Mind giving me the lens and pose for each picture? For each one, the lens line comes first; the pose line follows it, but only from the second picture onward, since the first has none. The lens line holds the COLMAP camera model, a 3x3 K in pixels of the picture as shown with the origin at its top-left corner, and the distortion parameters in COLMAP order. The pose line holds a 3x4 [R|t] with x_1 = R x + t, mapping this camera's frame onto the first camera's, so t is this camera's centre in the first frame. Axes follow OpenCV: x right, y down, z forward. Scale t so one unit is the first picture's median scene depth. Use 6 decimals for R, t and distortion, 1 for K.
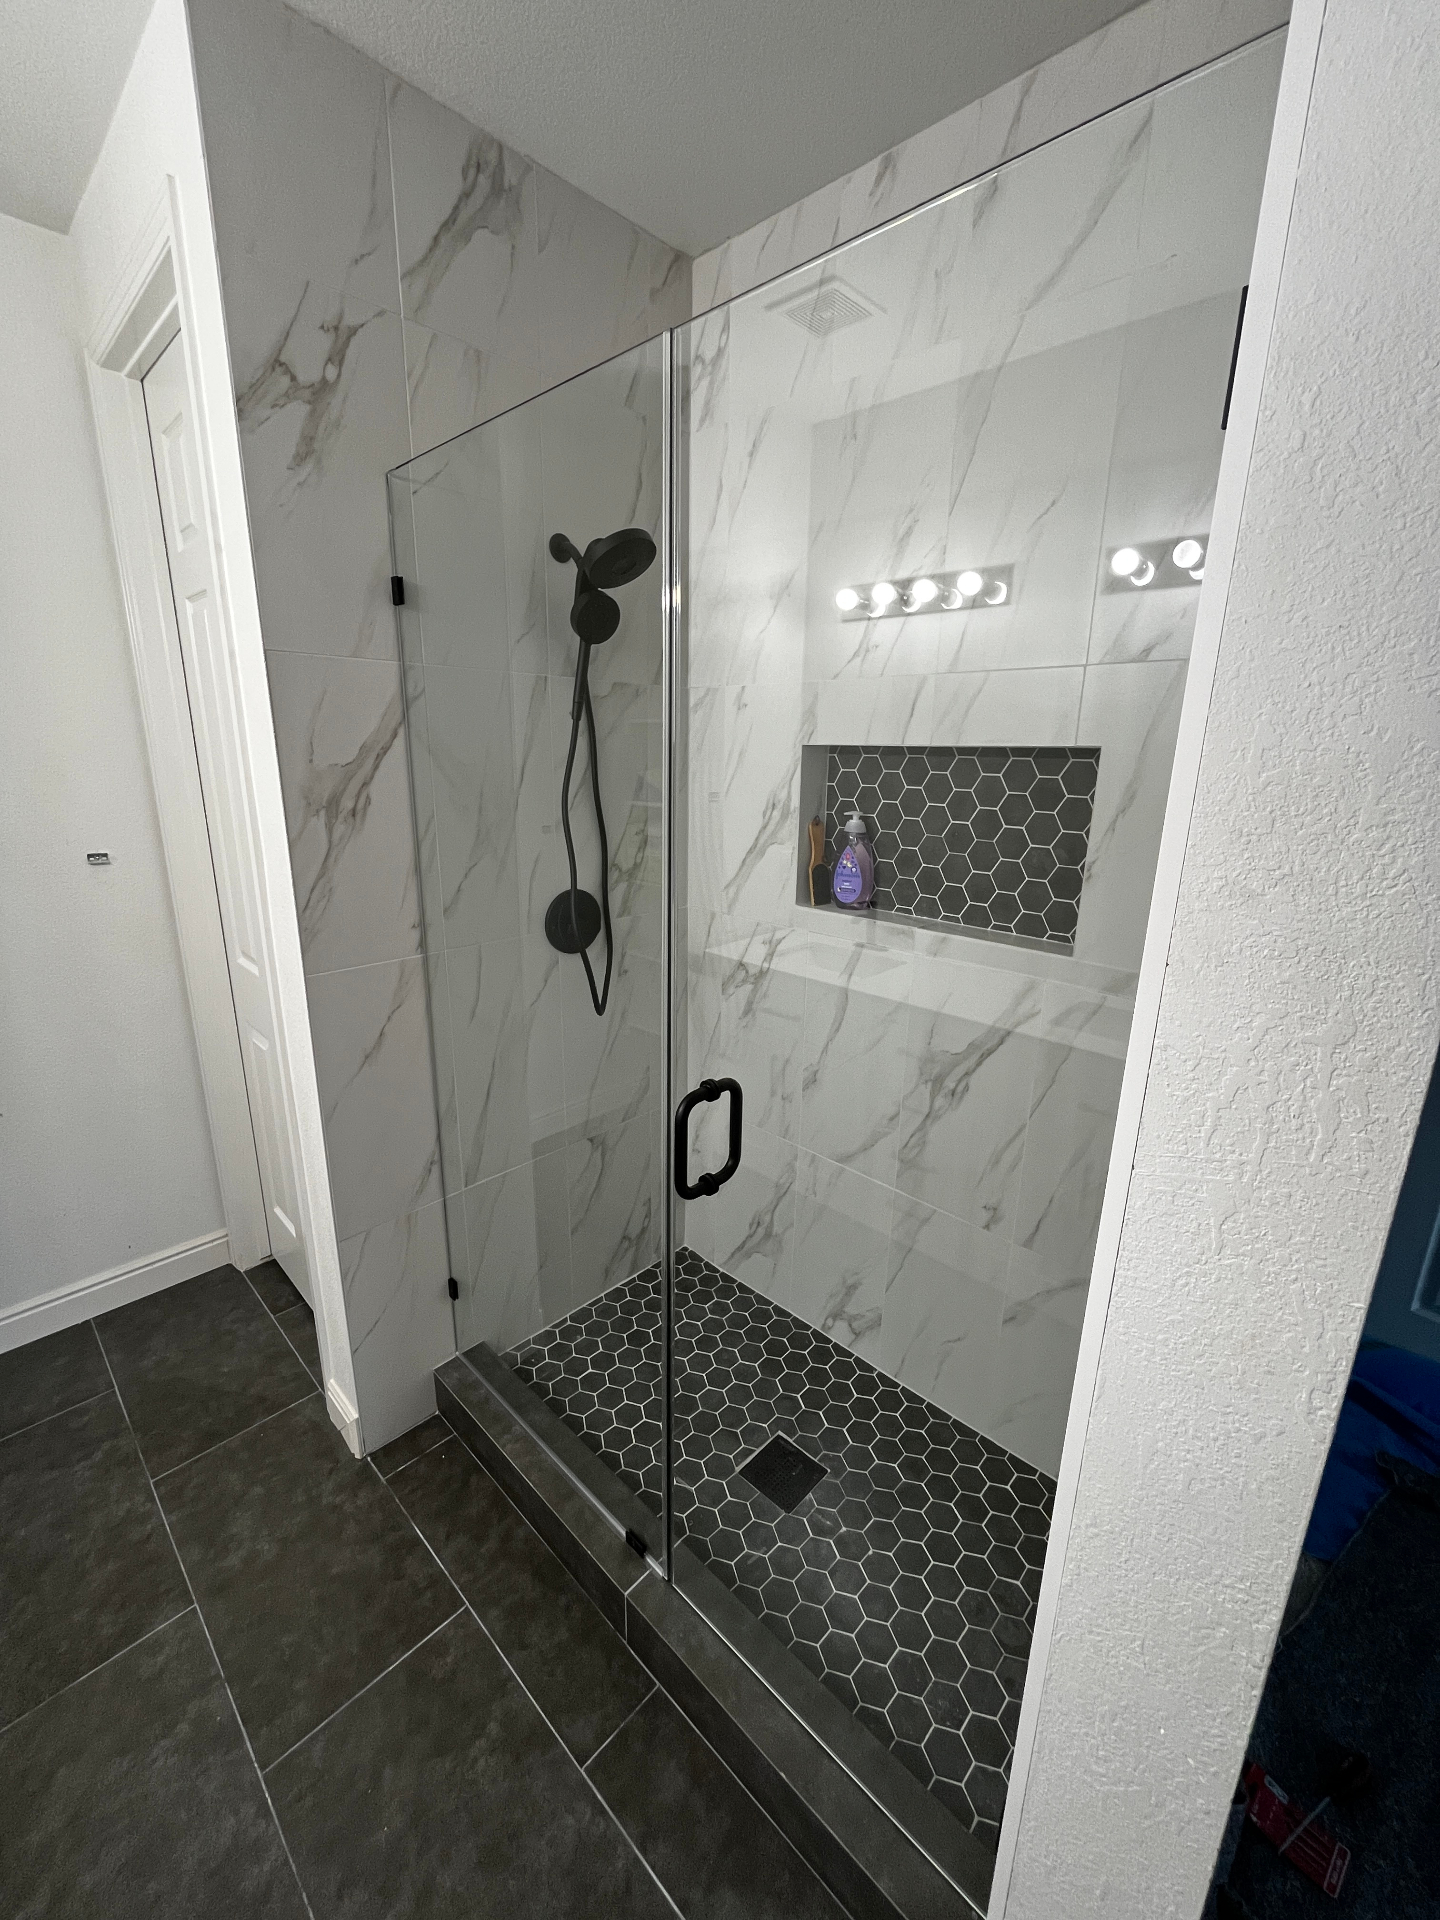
lens RADIAL K [[778.6, 0, 719.3], [0, 778.6, 956.1], [0, 0, 1]] dist [-0.002444, 0.000304]
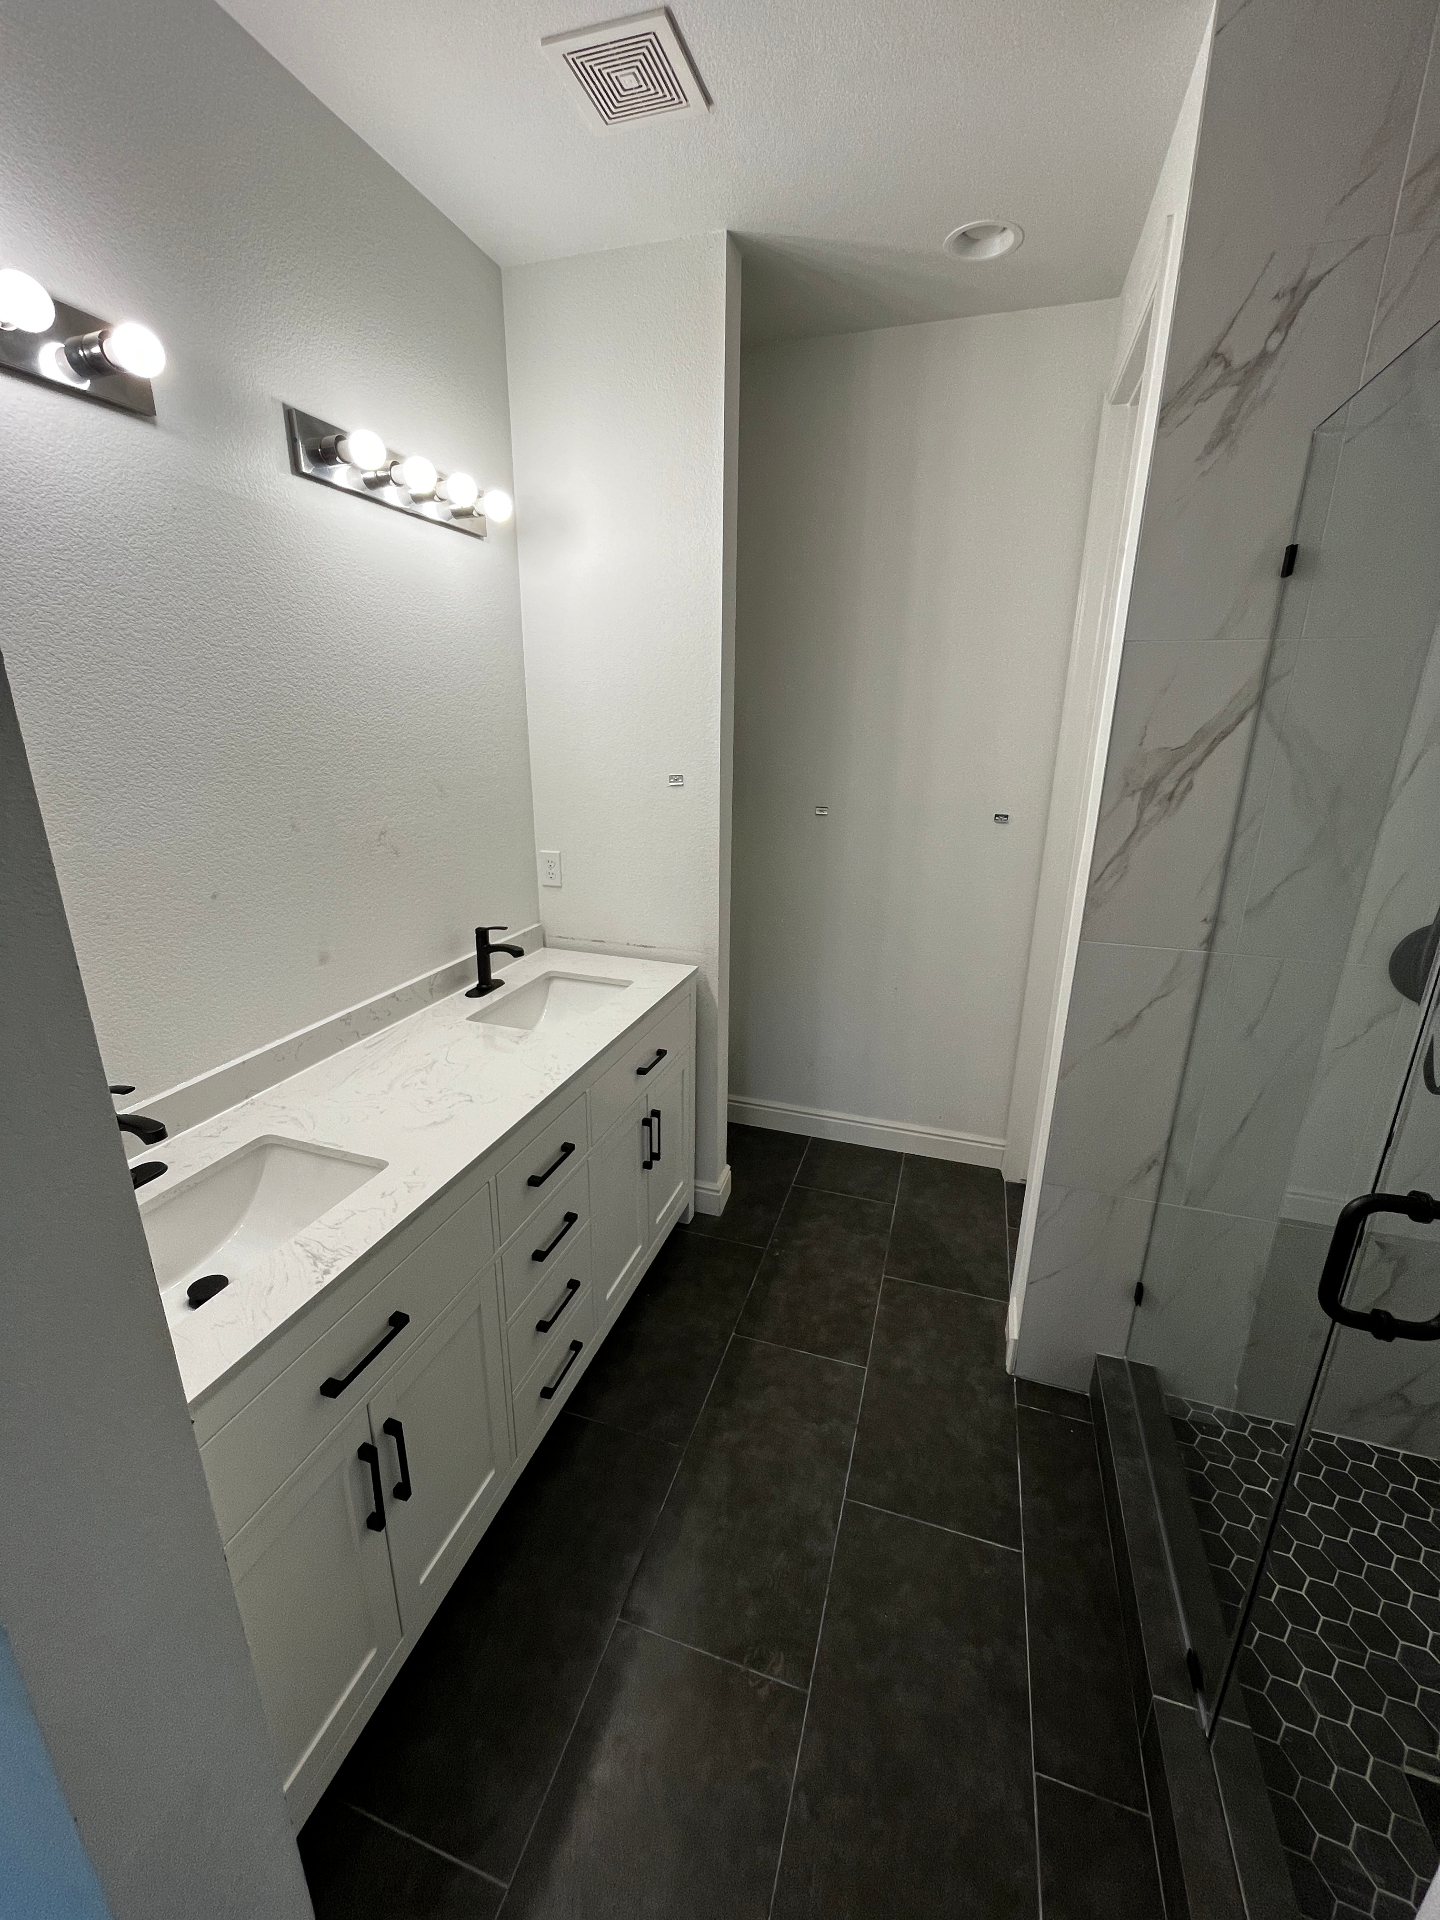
lens RADIAL K [[778.6, 0, 720.8], [0, 778.6, 958.4], [0, 0, 1]] dist [-0.002444, 0.000304]
pose [[0.438016, 0.258259, -0.861072, 0.188832], [-0.238047, 0.956975, 0.165932, -0.010971], [0.866877, 0.132294, 0.480648, 0.033908]]
